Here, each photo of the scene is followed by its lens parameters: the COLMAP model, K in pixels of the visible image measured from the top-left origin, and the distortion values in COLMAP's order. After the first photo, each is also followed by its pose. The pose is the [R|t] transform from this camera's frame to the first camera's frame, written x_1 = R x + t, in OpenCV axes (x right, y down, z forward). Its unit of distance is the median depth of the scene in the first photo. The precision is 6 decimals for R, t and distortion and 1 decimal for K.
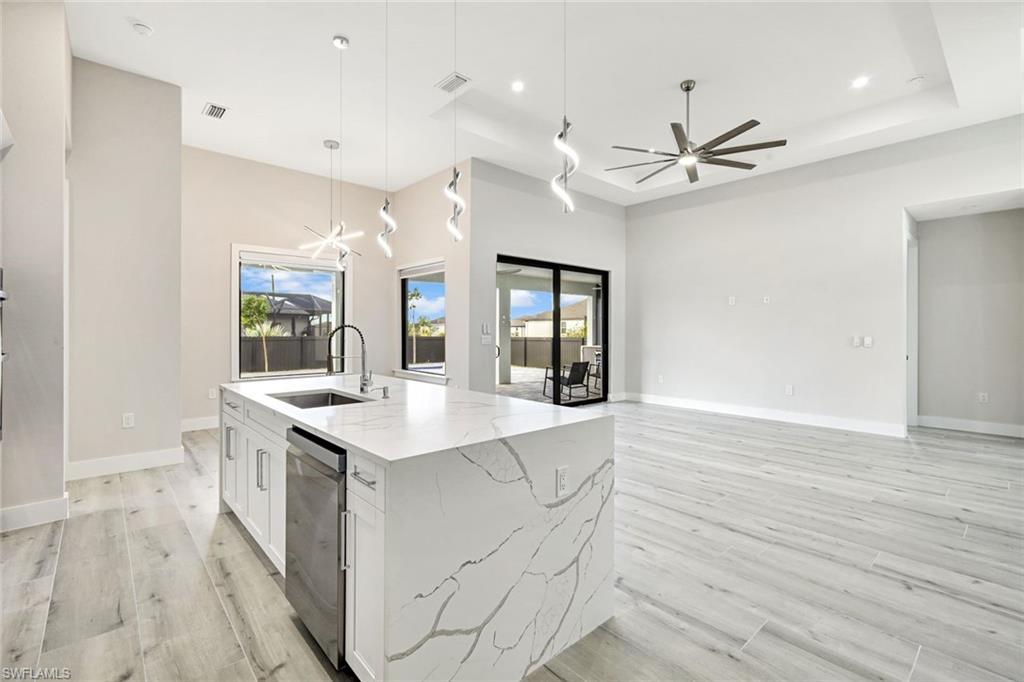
lens RADIAL K [[459.1, 0, 515.6], [0, 459.1, 329.3], [0, 0, 1]] dist [0.003247, 0.000520]
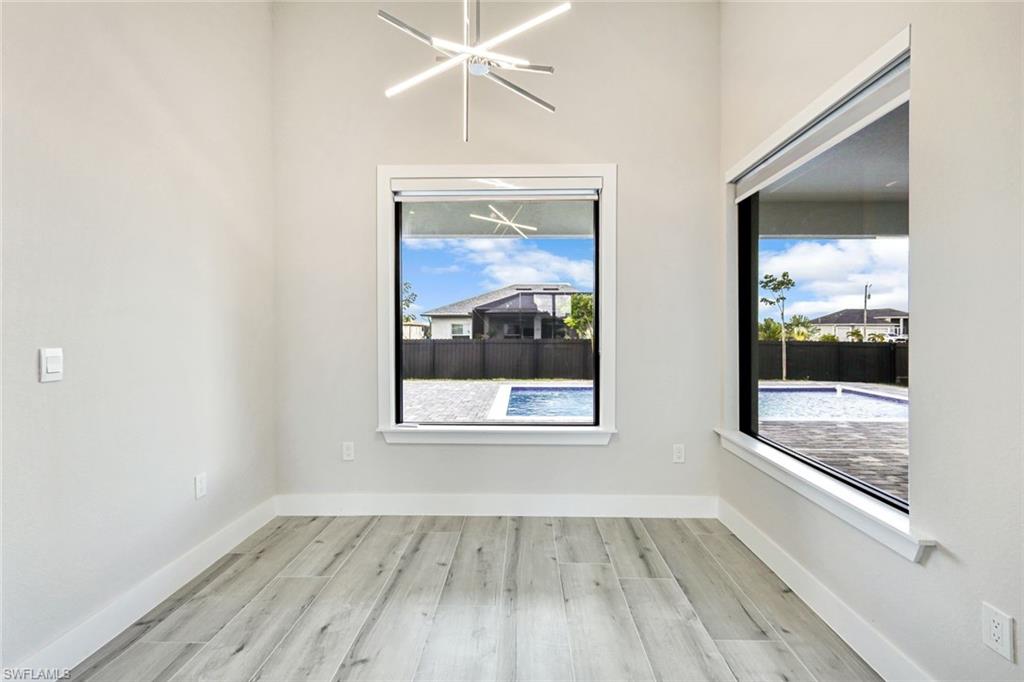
lens RADIAL K [[454.8, 0, 526.4], [0, 454.8, 332.9], [0, 0, 1]] dist [0.027943, 0.000091]
pose [[0.743783, 0.002373, -0.668417, -0.184096], [0.000566, 0.999991, 0.004181, -0.000948], [0.668421, -0.003488, 0.743775, 0.889357]]
